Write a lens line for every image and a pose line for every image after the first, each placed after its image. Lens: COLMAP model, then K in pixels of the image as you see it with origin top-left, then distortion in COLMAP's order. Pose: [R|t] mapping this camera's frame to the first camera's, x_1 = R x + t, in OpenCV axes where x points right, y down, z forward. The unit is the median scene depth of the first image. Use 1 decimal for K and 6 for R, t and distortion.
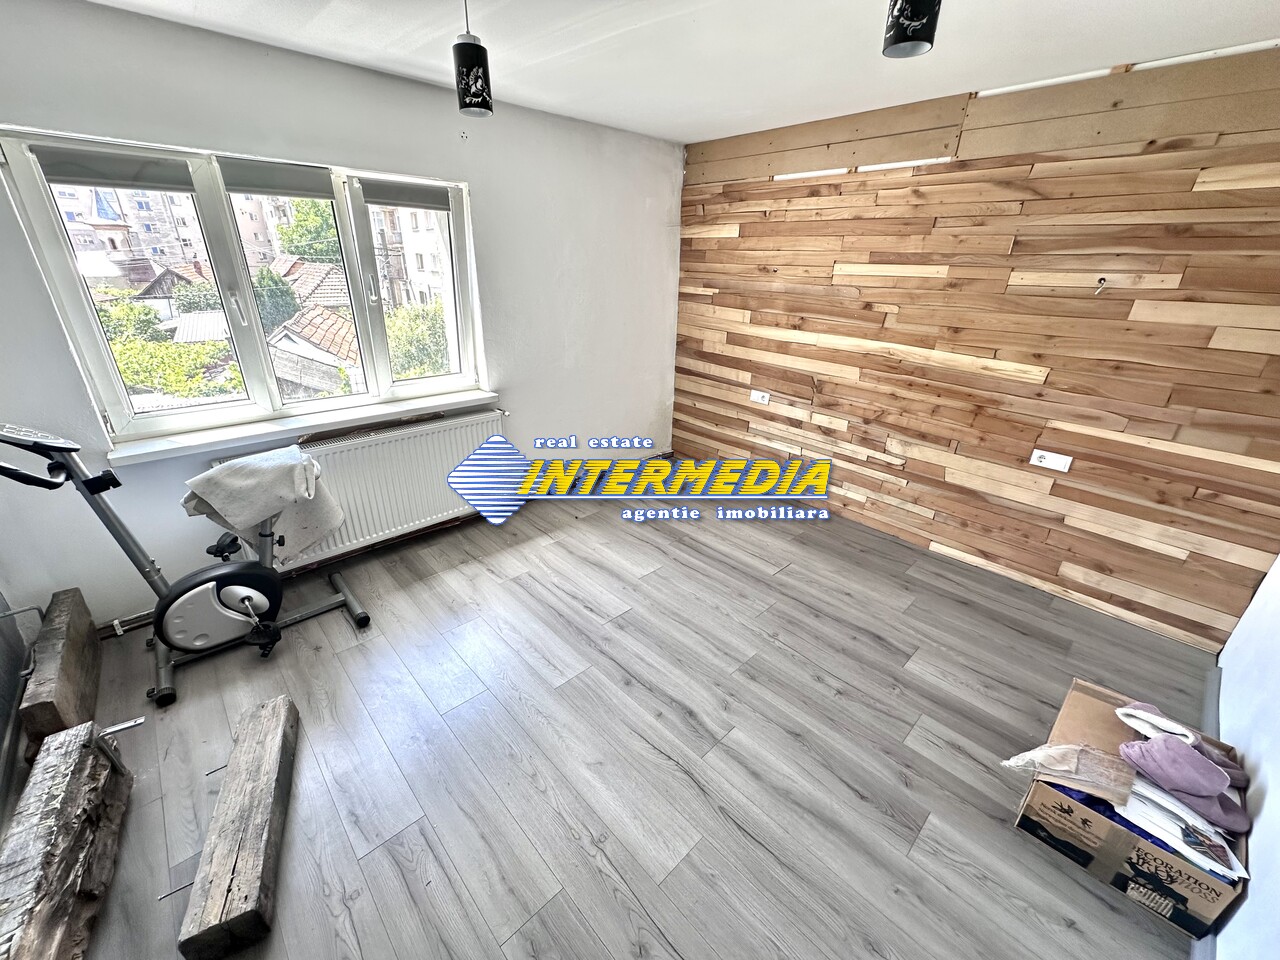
lens RADIAL K [[510.5, 0, 639.1], [0, 510.5, 480.2], [0, 0, 1]] dist [-0.002149, 0.000027]
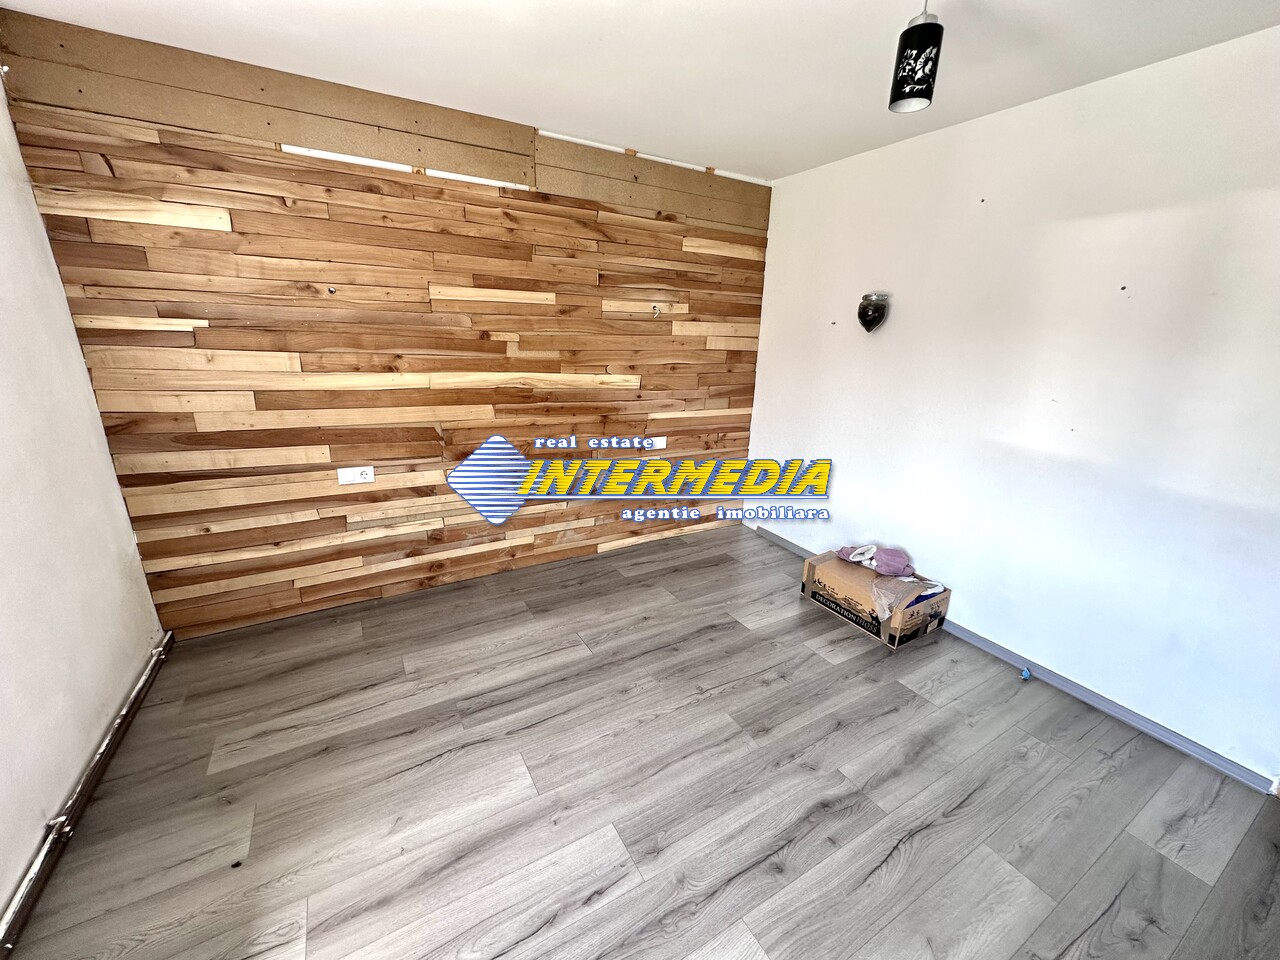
lens RADIAL K [[510.5, 0, 639.1], [0, 510.5, 480.2], [0, 0, 1]] dist [-0.002149, 0.000027]
pose [[0.230428, -0.296089, 0.926949, -0.407964], [0.356695, 0.911980, 0.202638, -0.213778], [-0.905357, 0.283944, 0.315759, 0.599719]]
